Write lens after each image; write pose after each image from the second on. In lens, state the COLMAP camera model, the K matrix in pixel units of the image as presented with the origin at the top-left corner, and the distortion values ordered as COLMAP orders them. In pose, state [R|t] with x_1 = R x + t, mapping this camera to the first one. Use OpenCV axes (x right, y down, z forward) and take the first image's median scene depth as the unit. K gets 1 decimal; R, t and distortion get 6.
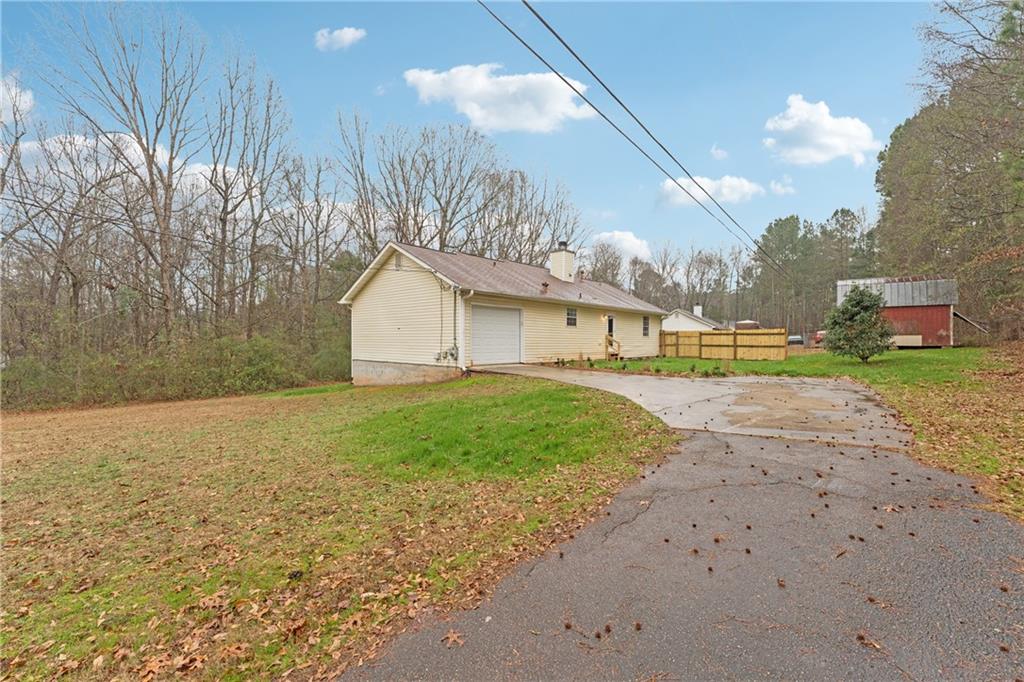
lens RADIAL K [[413.0, 0, 513.5], [0, 413.0, 340.1], [0, 0, 1]] dist [0.002912, 0.000122]
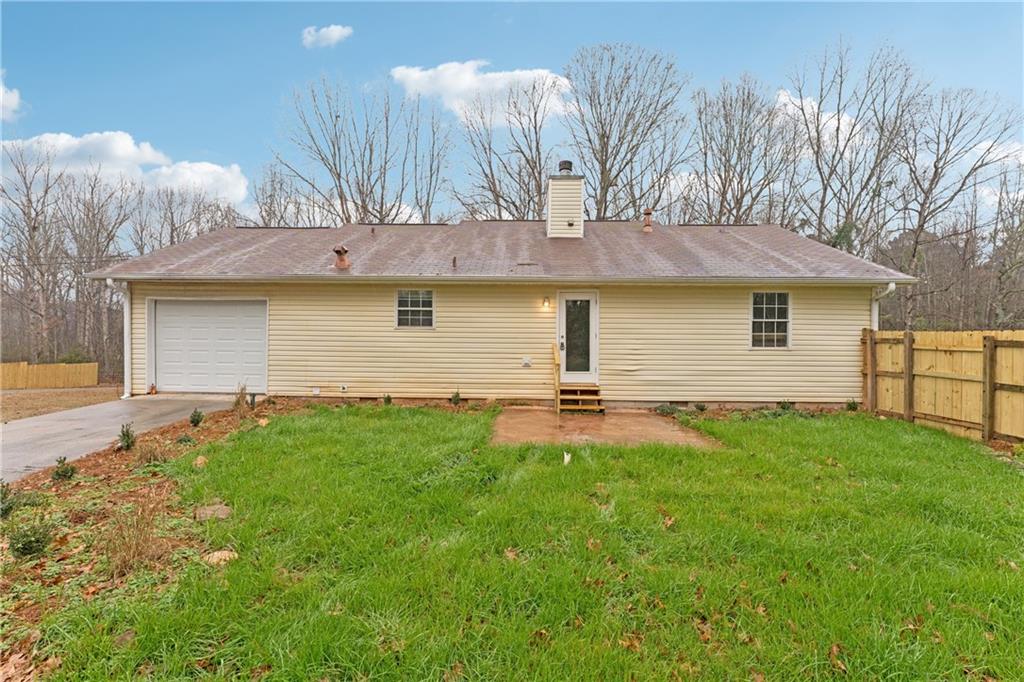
lens RADIAL K [[413.0, 0, 514.2], [0, 413.0, 339.4], [0, 0, 1]] dist [0.002912, 0.000122]
pose [[0.632409, 0.006846, -0.774604, 0.526886], [-0.004722, 0.999976, 0.004983, -0.018438], [0.774620, 0.000506, 0.632427, 0.676312]]
